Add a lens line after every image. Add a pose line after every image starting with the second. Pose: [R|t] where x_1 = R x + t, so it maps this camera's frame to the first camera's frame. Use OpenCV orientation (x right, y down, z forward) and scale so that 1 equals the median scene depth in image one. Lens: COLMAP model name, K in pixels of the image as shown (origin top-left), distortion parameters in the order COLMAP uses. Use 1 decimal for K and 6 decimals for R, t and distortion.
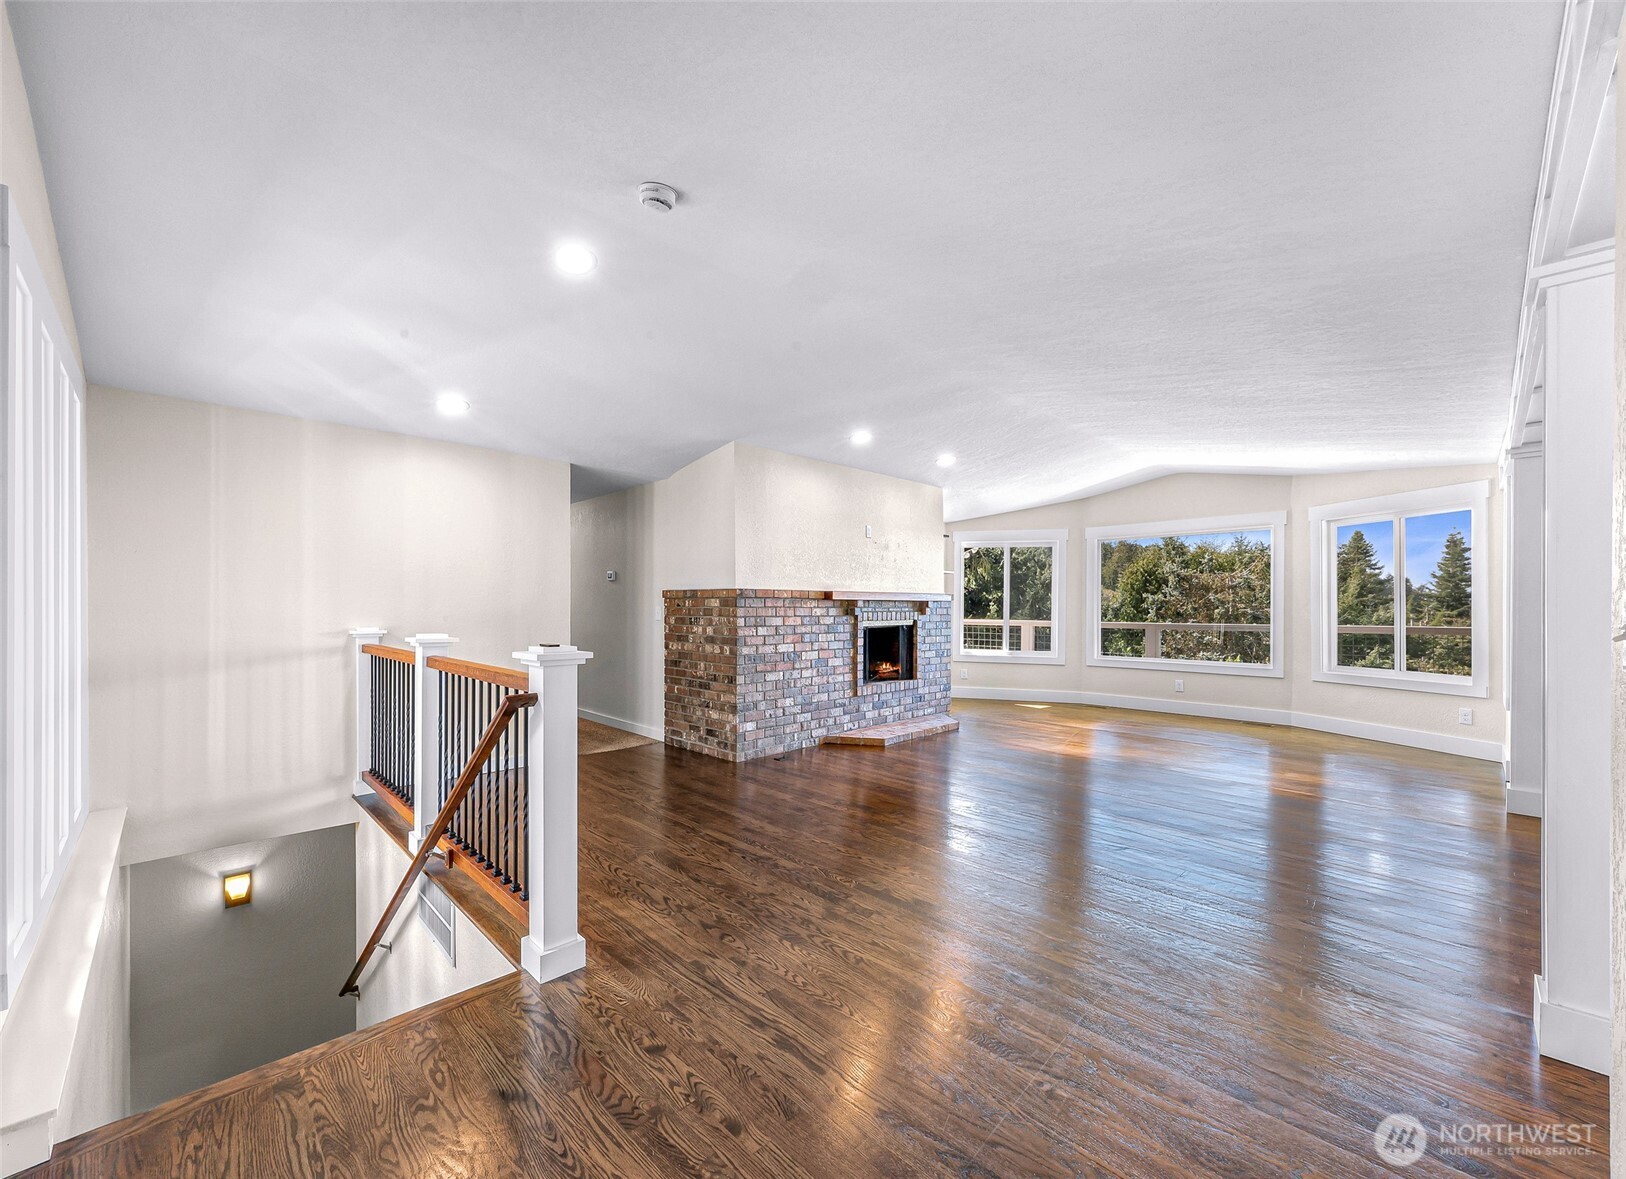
lens RADIAL K [[652.1, 0, 766.3], [0, 652.1, 607.8], [0, 0, 1]] dist [0.003418, -0.000121]
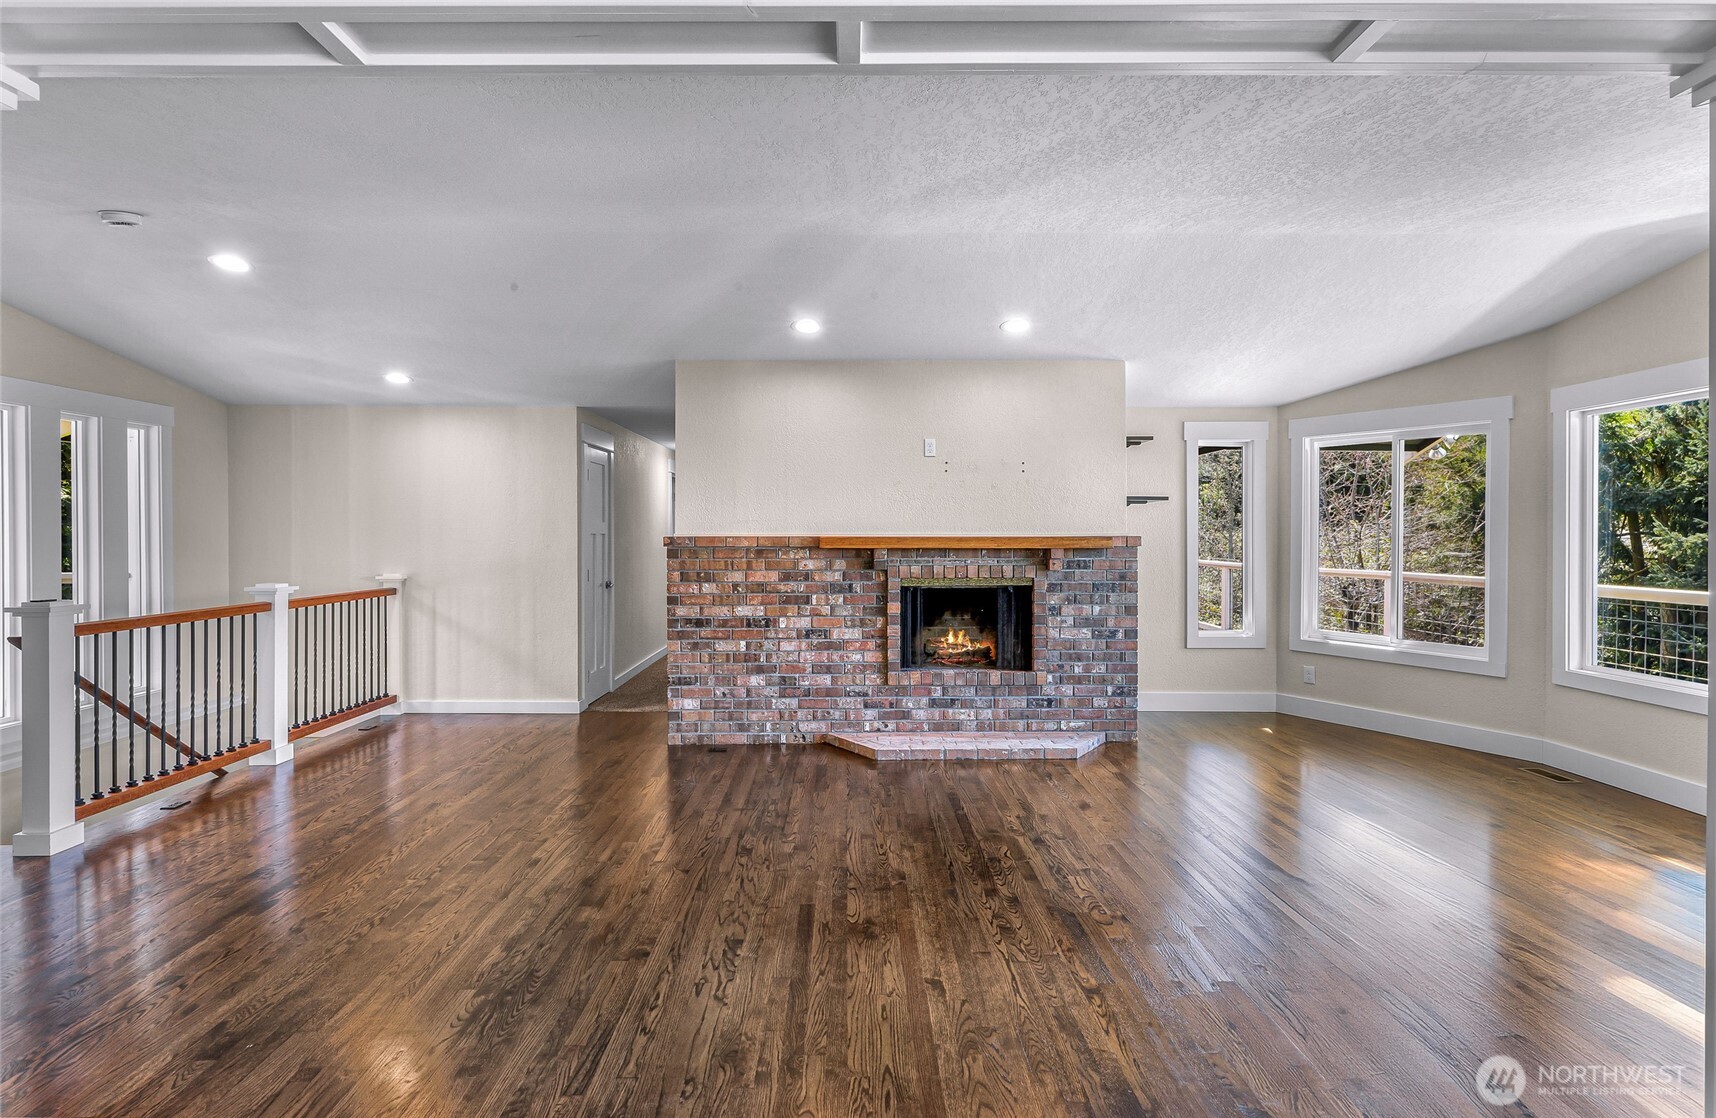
lens RADIAL K [[843.7, 0, 858.7], [0, 843.7, 541.1], [0, 0, 1]] dist [-0.000796, -0.000033]
pose [[0.745598, 0.003318, -0.666387, 0.782190], [0.001579, 0.999976, 0.006746, -0.027870], [0.666394, -0.006082, 0.745575, 0.326915]]
